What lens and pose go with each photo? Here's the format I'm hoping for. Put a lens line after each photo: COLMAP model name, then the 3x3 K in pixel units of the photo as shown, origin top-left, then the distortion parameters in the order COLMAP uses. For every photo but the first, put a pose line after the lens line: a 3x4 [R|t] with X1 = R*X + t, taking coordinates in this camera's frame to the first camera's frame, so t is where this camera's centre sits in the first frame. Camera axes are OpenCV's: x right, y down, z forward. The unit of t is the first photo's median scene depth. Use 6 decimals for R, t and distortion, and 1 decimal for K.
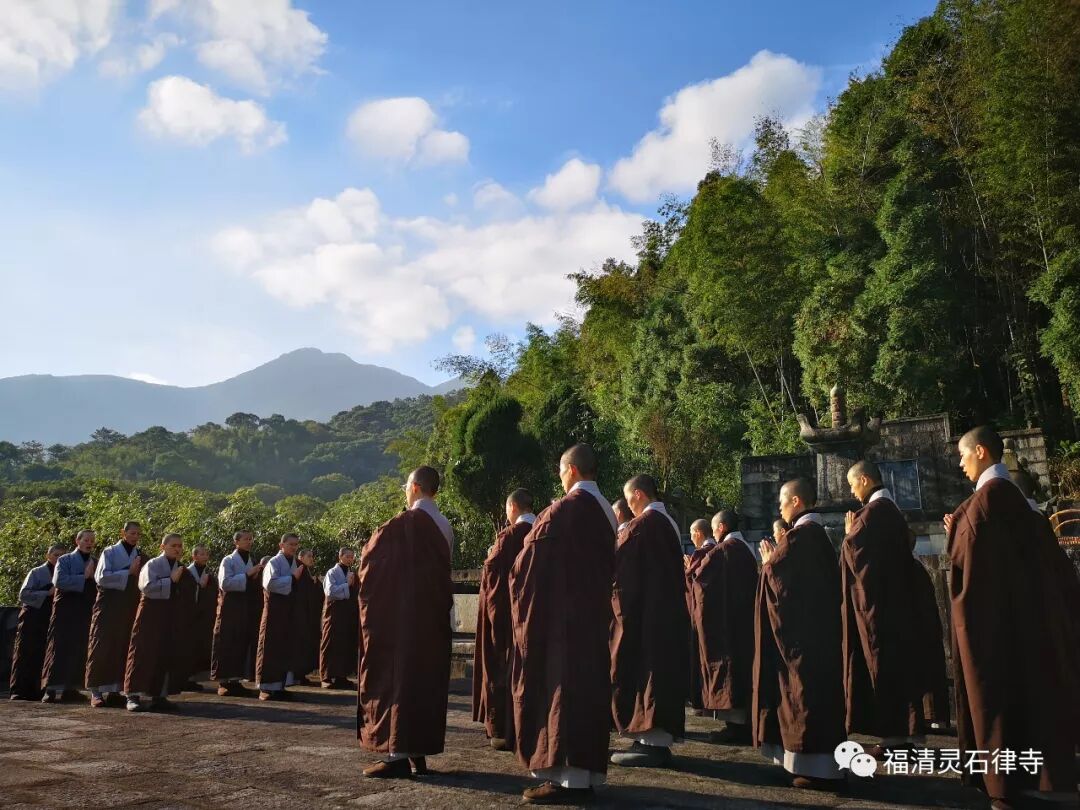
lens RADIAL K [[809.6, 0, 542.6], [0, 809.6, 401.9], [0, 0, 1]] dist [0.066007, -0.072763]
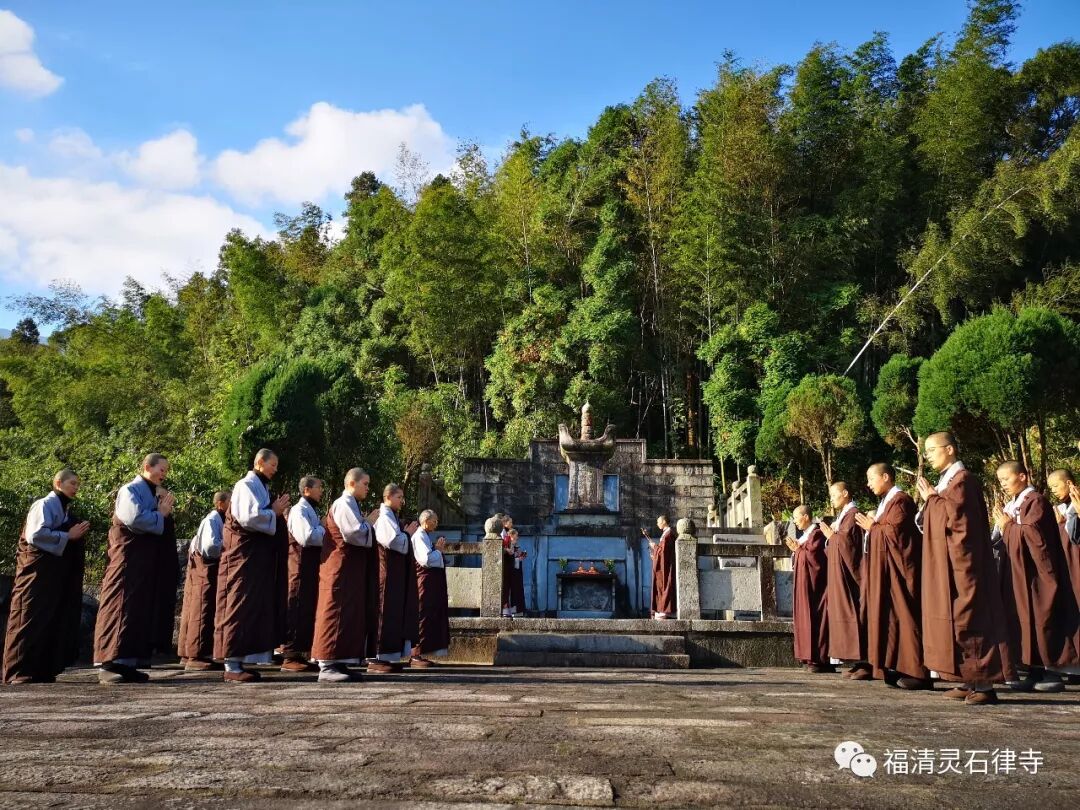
lens RADIAL K [[809.6, 0, 534.4], [0, 809.6, 393.4], [0, 0, 1]] dist [0.066007, -0.072763]
pose [[0.845094, 0.152250, 0.512480, -0.209777], [-0.144452, 0.987965, -0.055303, 0.029628], [-0.514732, -0.027293, 0.856917, 0.057971]]
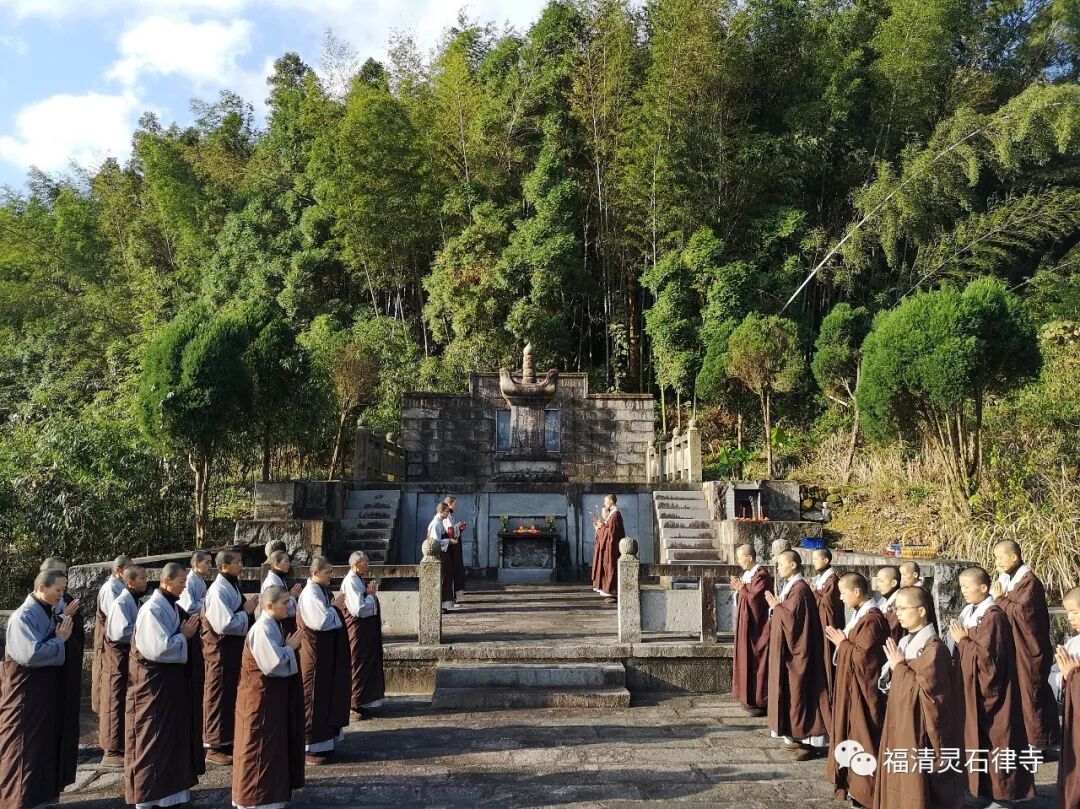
lens RADIAL K [[809.6, 0, 531.7], [0, 809.6, 394.4], [0, 0, 1]] dist [0.066007, -0.072763]
pose [[0.807470, 0.070901, 0.585633, -0.204759], [-0.144386, 0.986309, 0.079670, -0.030858], [-0.571966, -0.148888, 0.806652, 0.080044]]
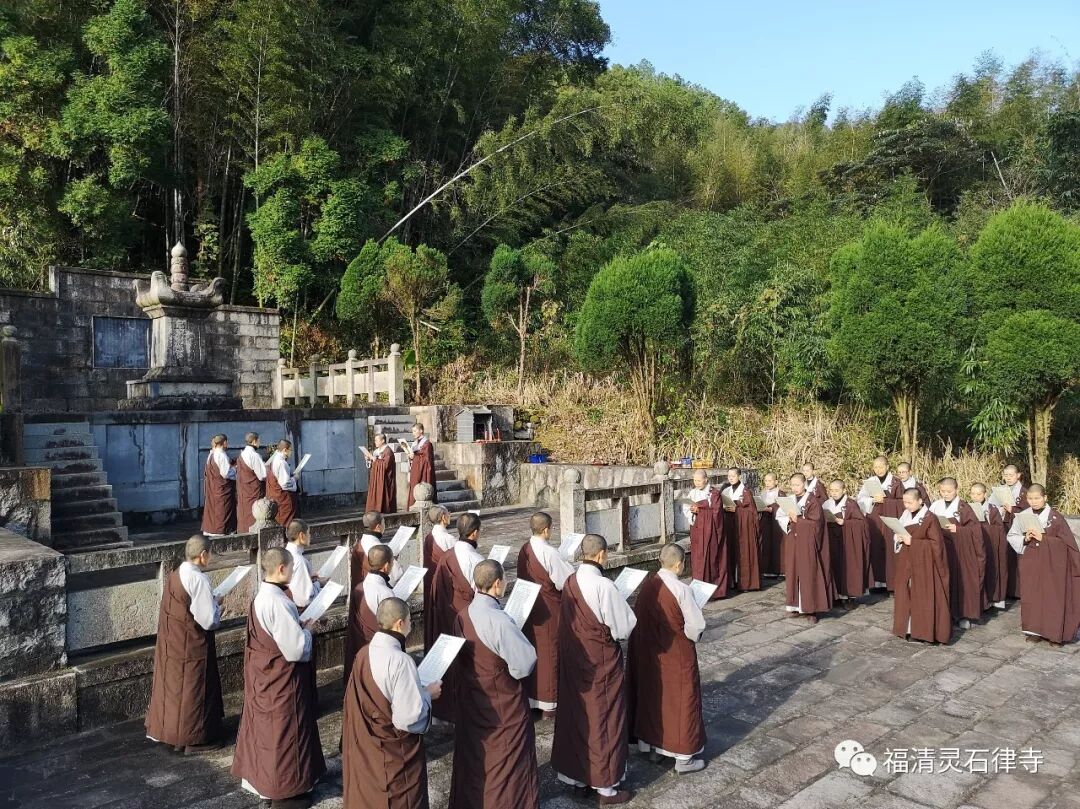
lens RADIAL K [[809.6, 0, 532.5], [0, 809.6, 402.9], [0, 0, 1]] dist [0.066007, -0.072763]
pose [[0.223285, -0.010043, 0.974702, -0.348139], [-0.230146, 0.971132, 0.062729, 0.003261], [-0.947194, -0.238330, 0.214528, 0.281341]]
